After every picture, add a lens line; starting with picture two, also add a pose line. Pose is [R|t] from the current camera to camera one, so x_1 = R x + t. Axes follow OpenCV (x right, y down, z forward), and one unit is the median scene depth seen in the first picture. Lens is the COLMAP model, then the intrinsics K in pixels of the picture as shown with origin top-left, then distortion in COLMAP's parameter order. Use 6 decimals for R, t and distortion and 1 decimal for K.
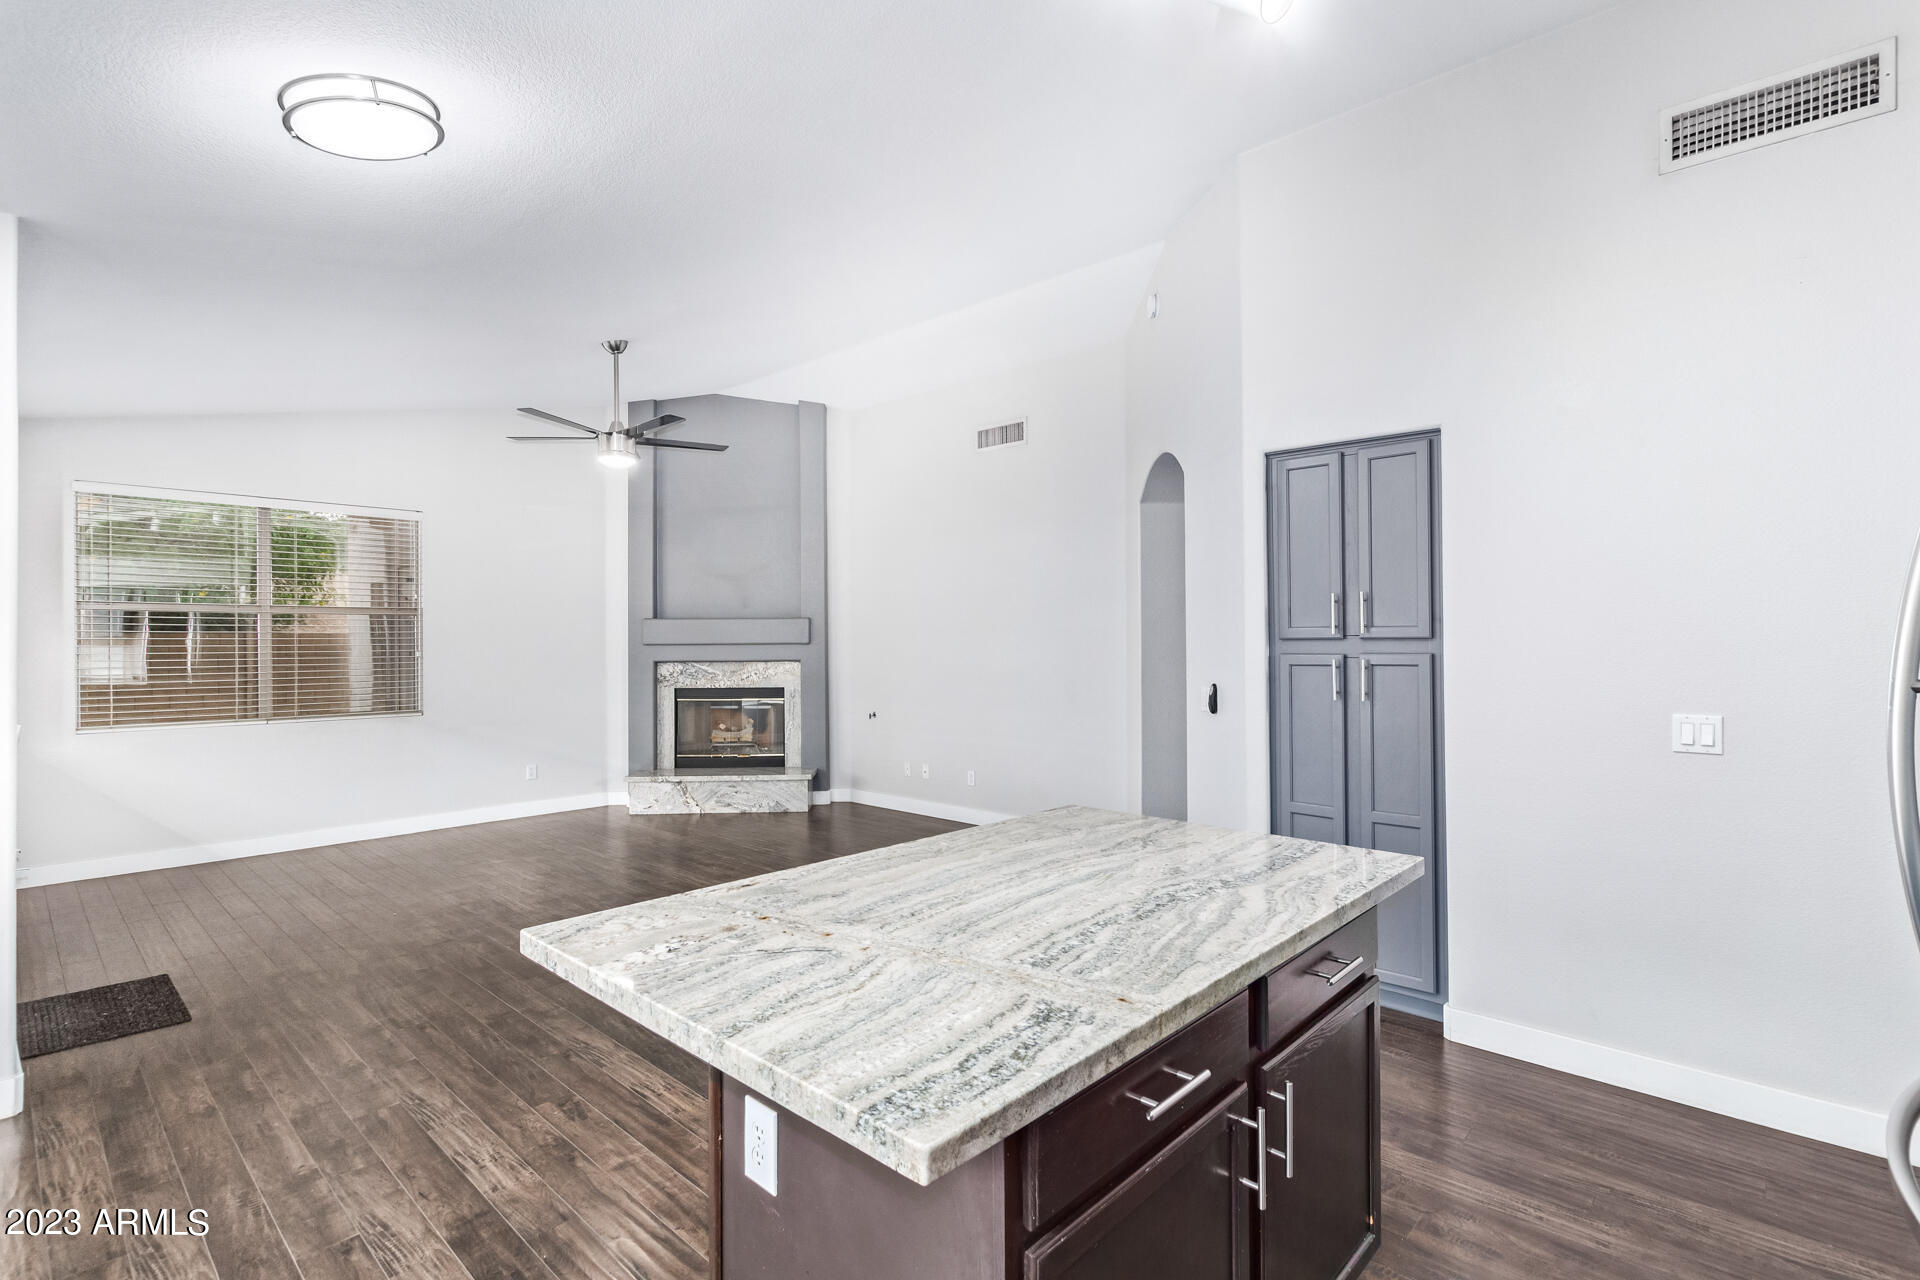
lens RADIAL K [[886.2, 0, 1004.1], [0, 886.2, 642.3], [0, 0, 1]] dist [-0.015392, 0.015477]
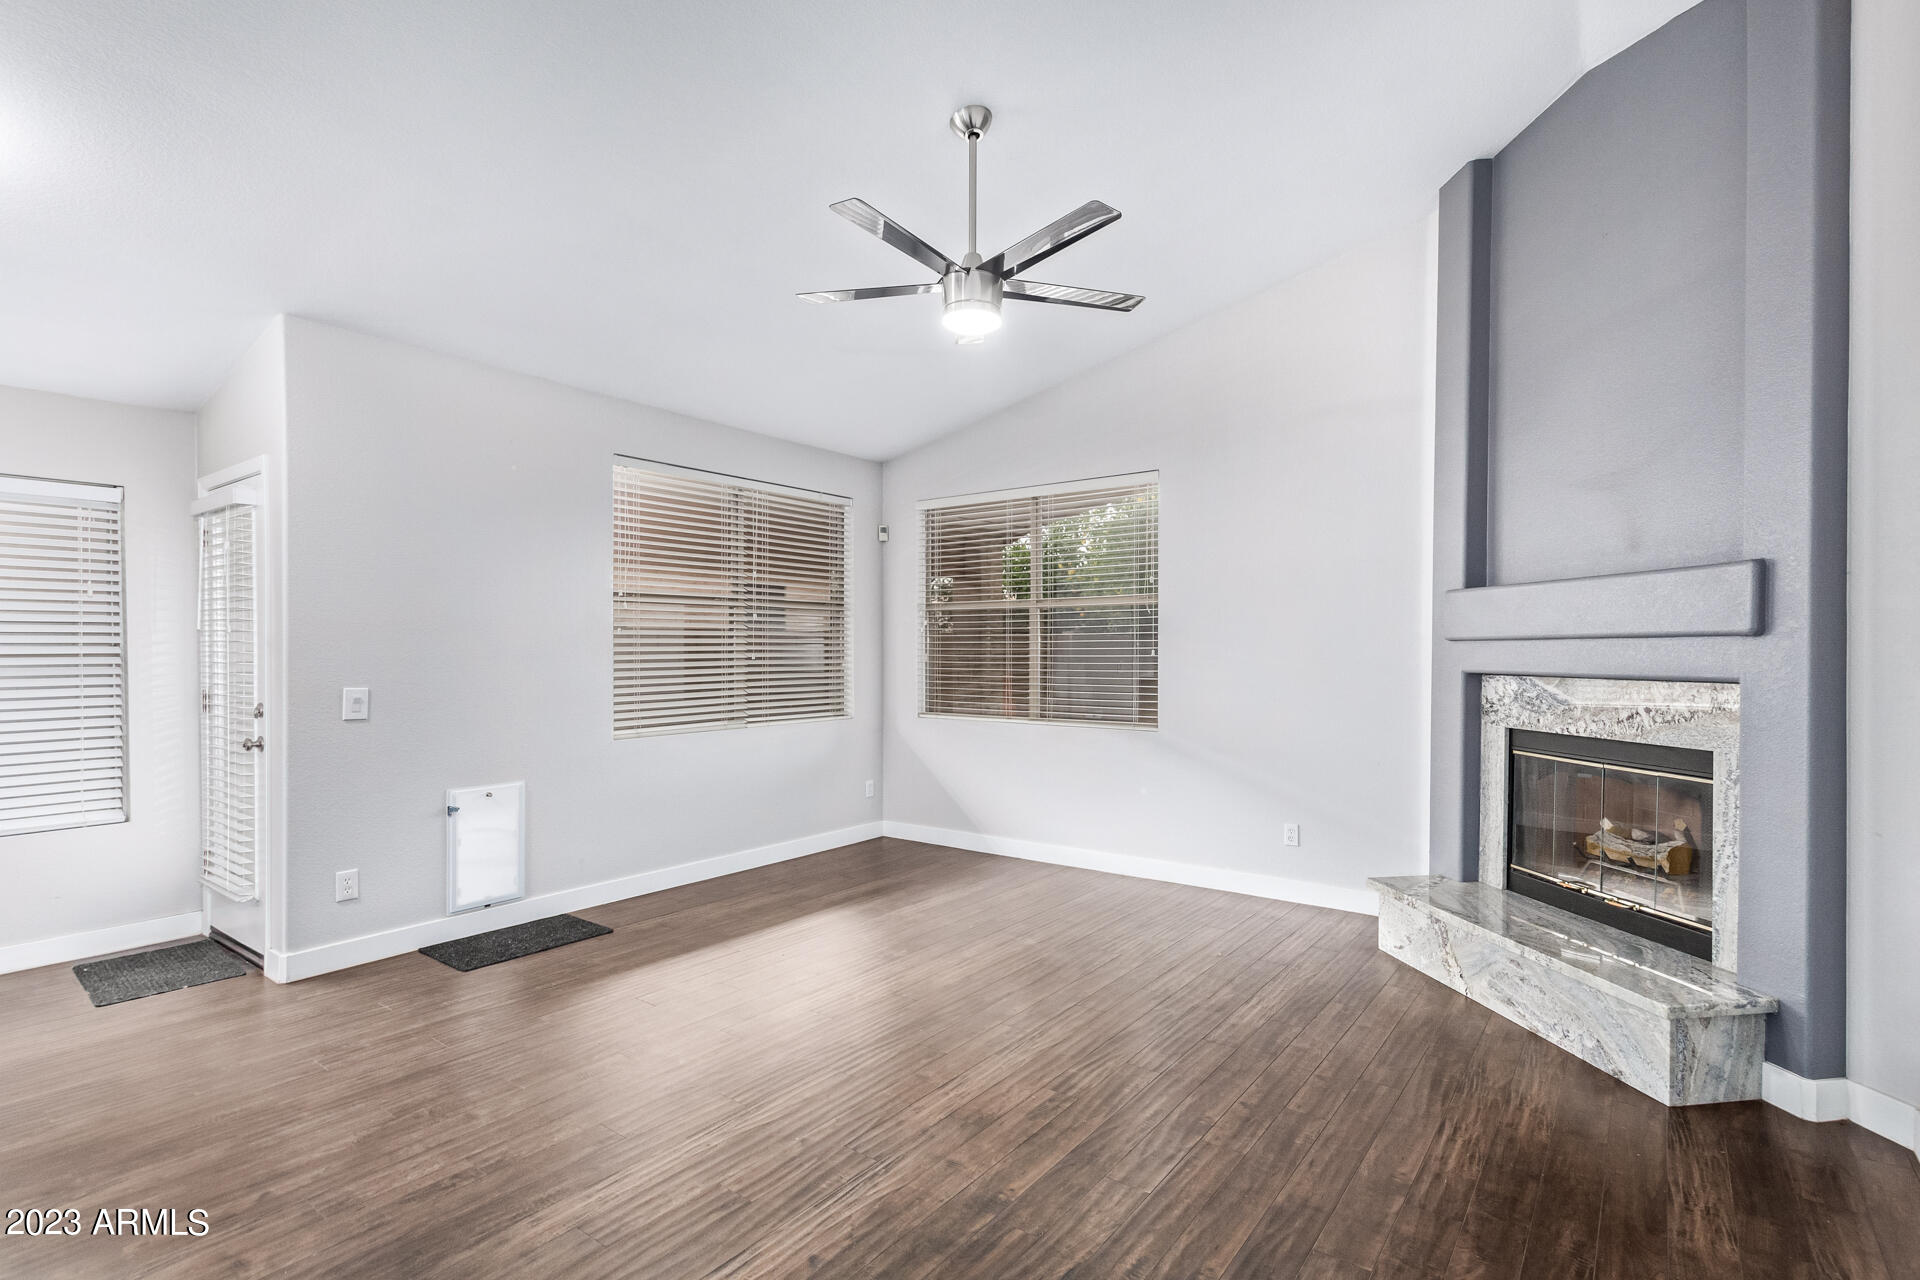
lens RADIAL K [[921.1, 0, 947.8], [0, 921.1, 667.6], [0, 0, 1]] dist [0.013874, 0.000291]
pose [[0.072520, 0.022039, -0.997123, 0.124192], [-0.002230, 0.999757, 0.021935, 0.008132], [0.997364, 0.000633, 0.072551, 0.686250]]
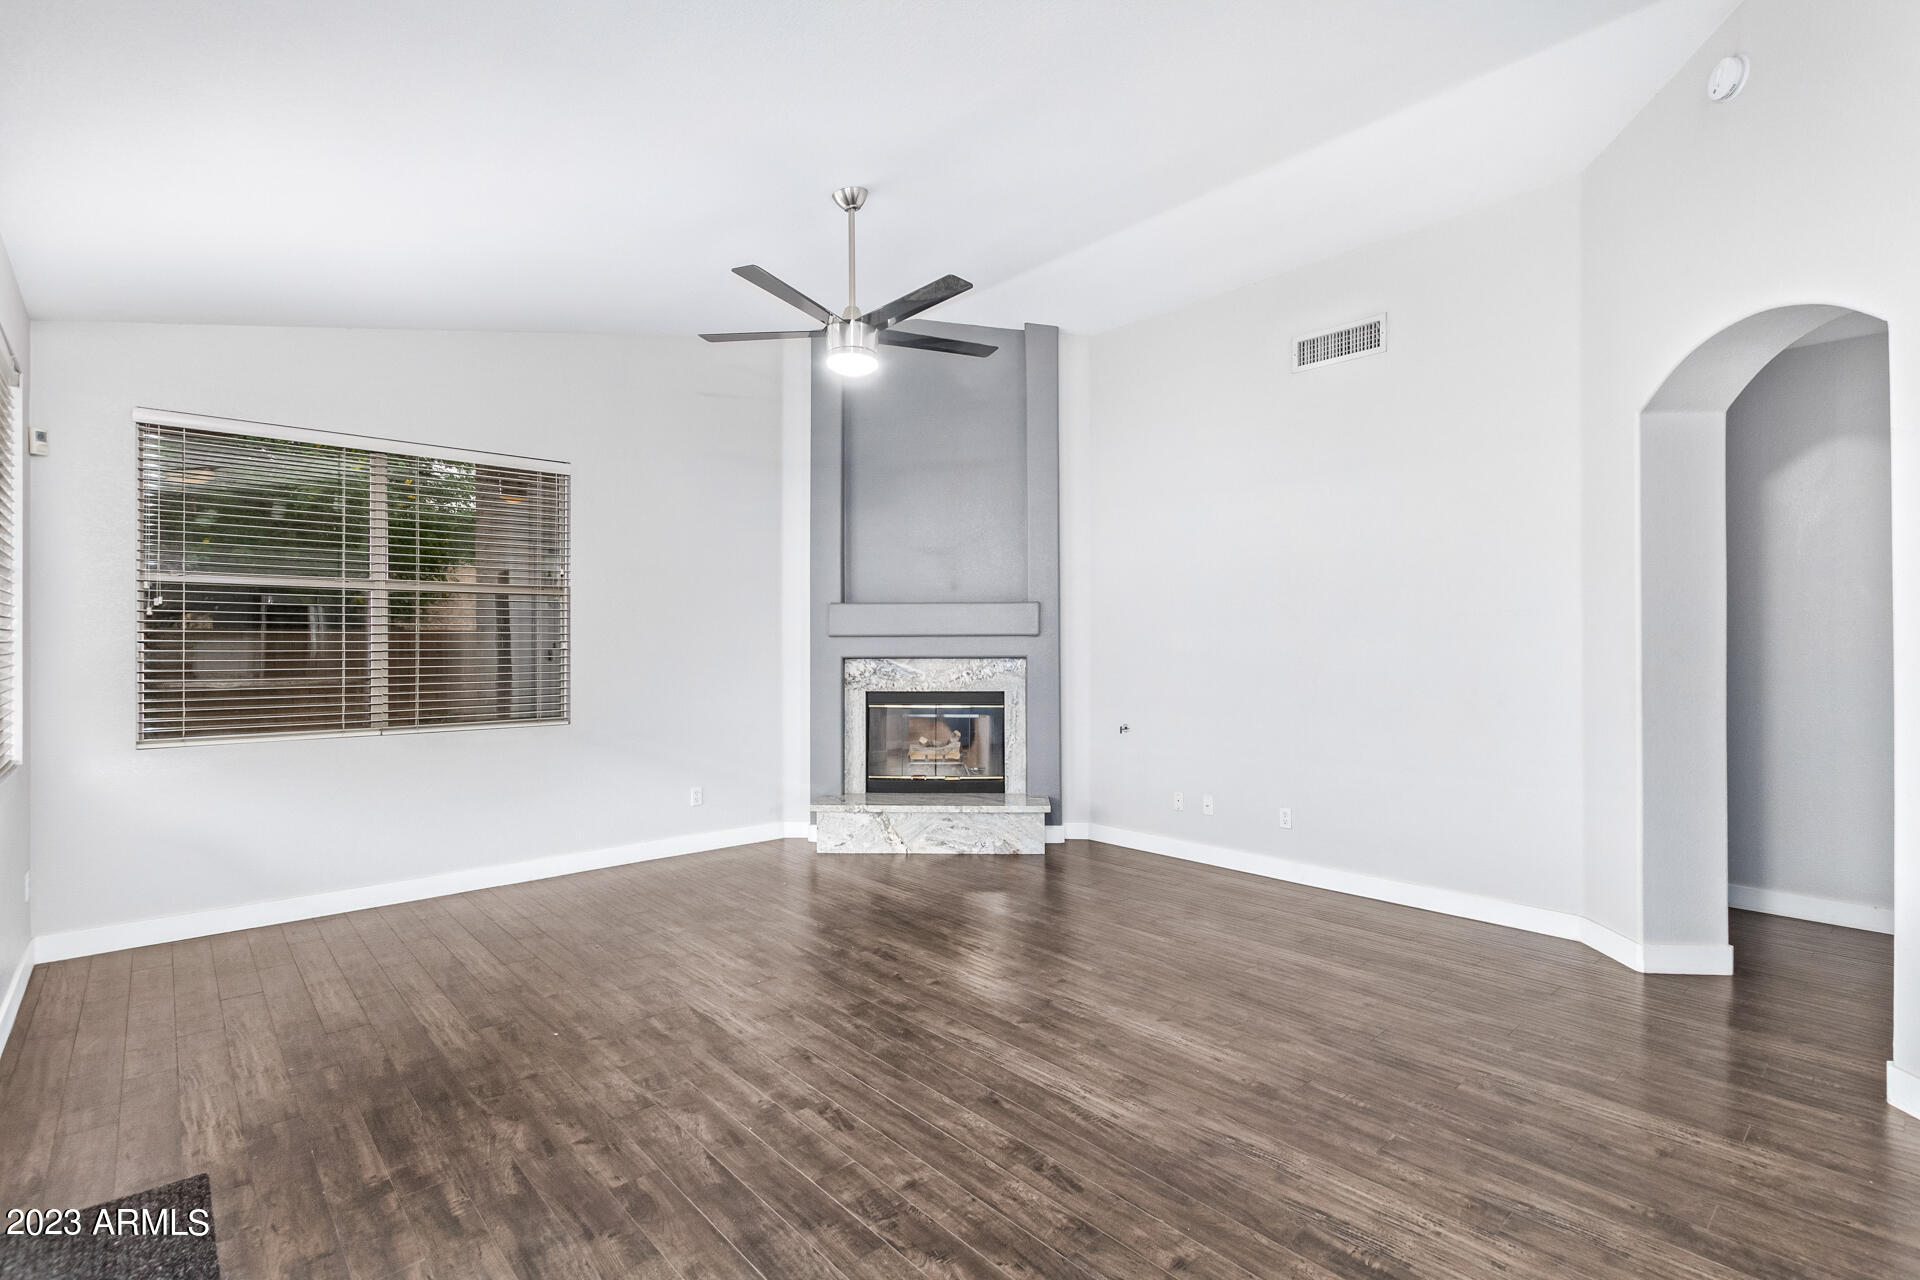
lens RADIAL K [[886.2, 0, 1004.1], [0, 886.2, 642.3], [0, 0, 1]] dist [-0.015392, 0.015477]
pose [[0.995973, 0.002331, -0.089624, -0.188647], [-0.002720, 0.999987, -0.004223, 0.011710], [0.089613, 0.004450, 0.995967, 0.235920]]
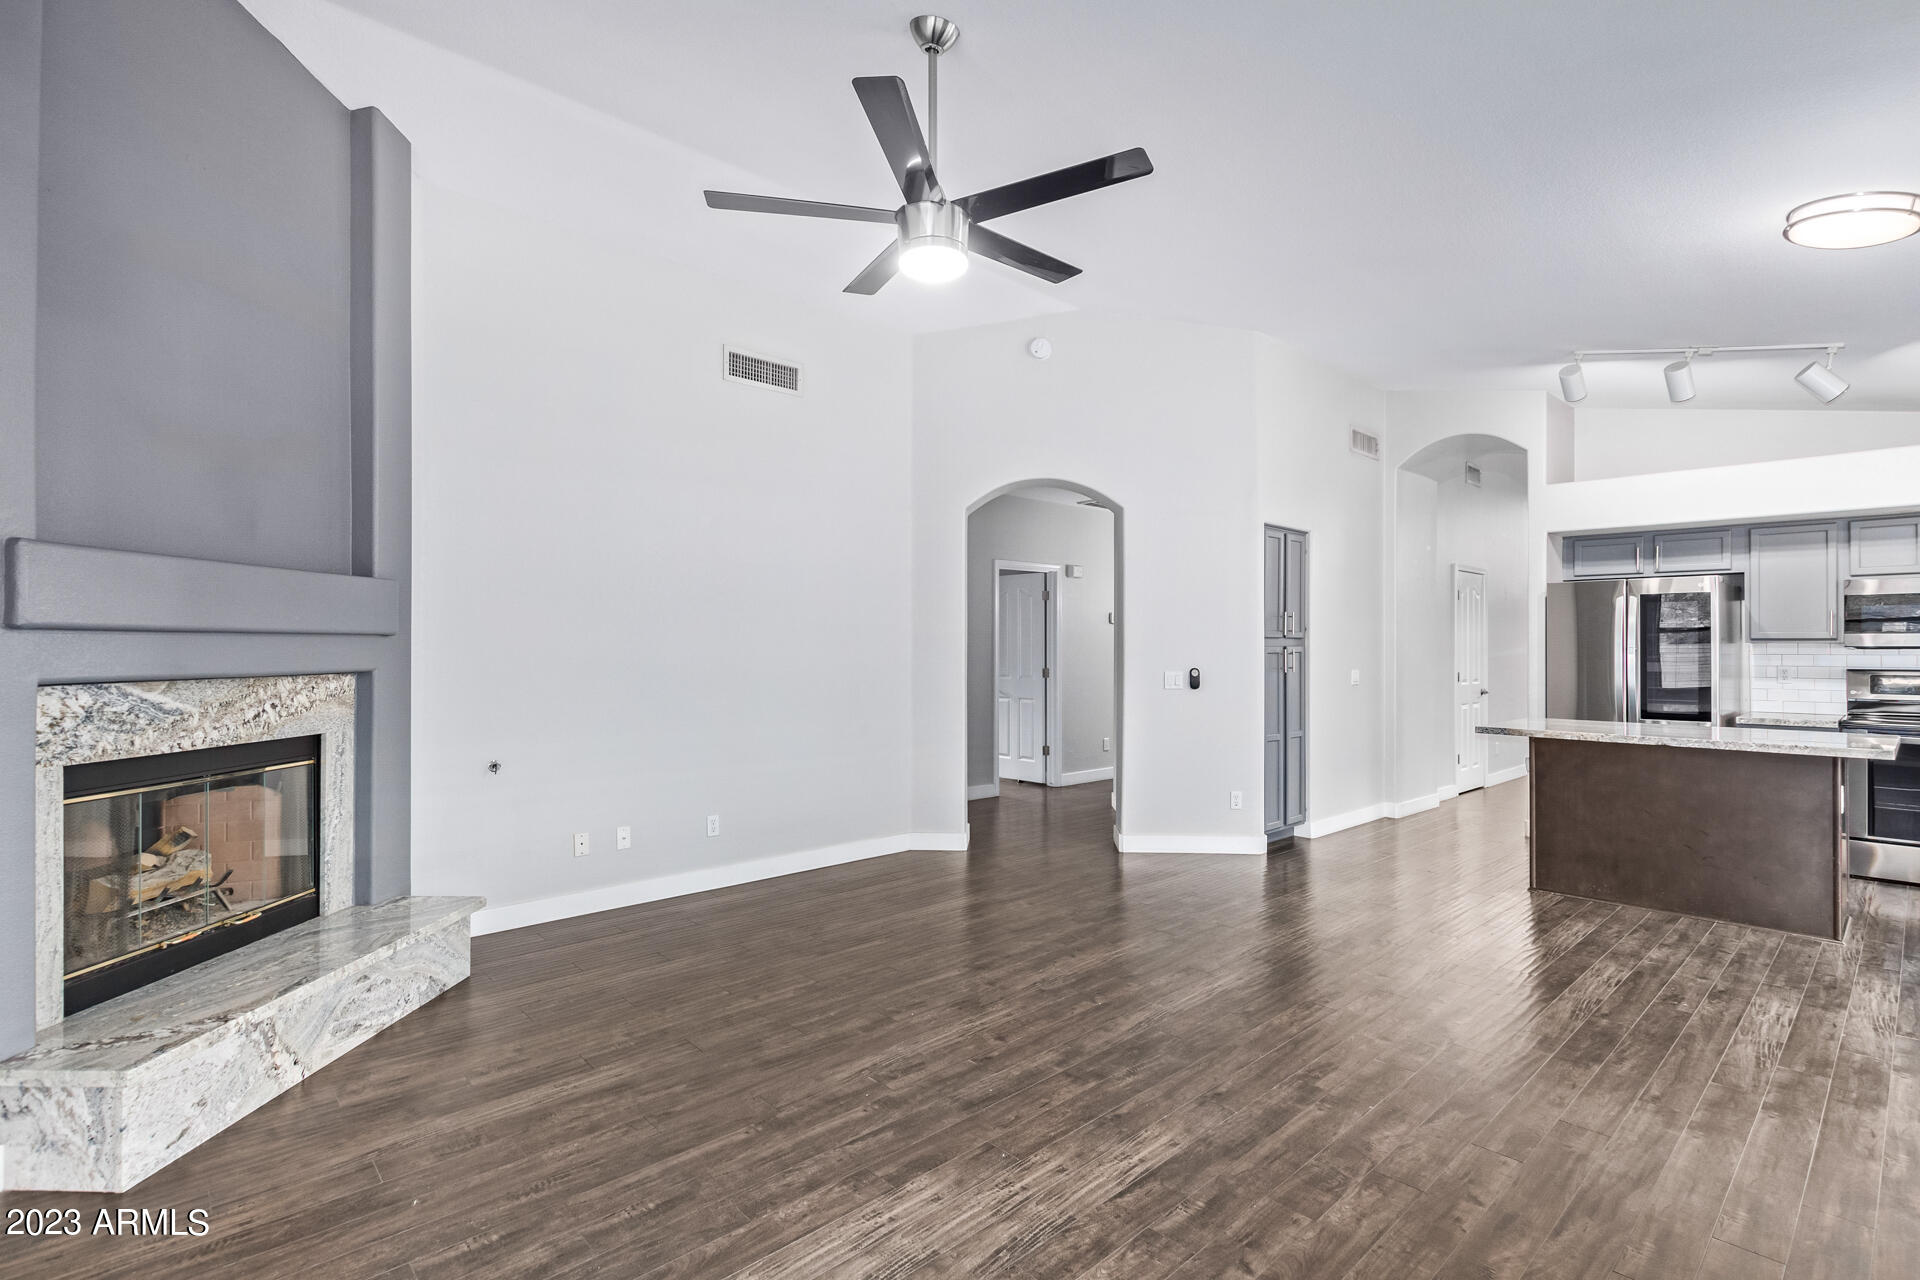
lens RADIAL K [[900.6, 0, 927.7], [0, 900.6, 641.6], [0, 0, 1]] dist [0.010528, -0.000989]
pose [[0.120802, 0.010981, 0.992616, -0.692332], [-0.000910, 0.999940, -0.010951, 0.010954], [-0.992676, 0.000420, 0.120804, 0.687425]]
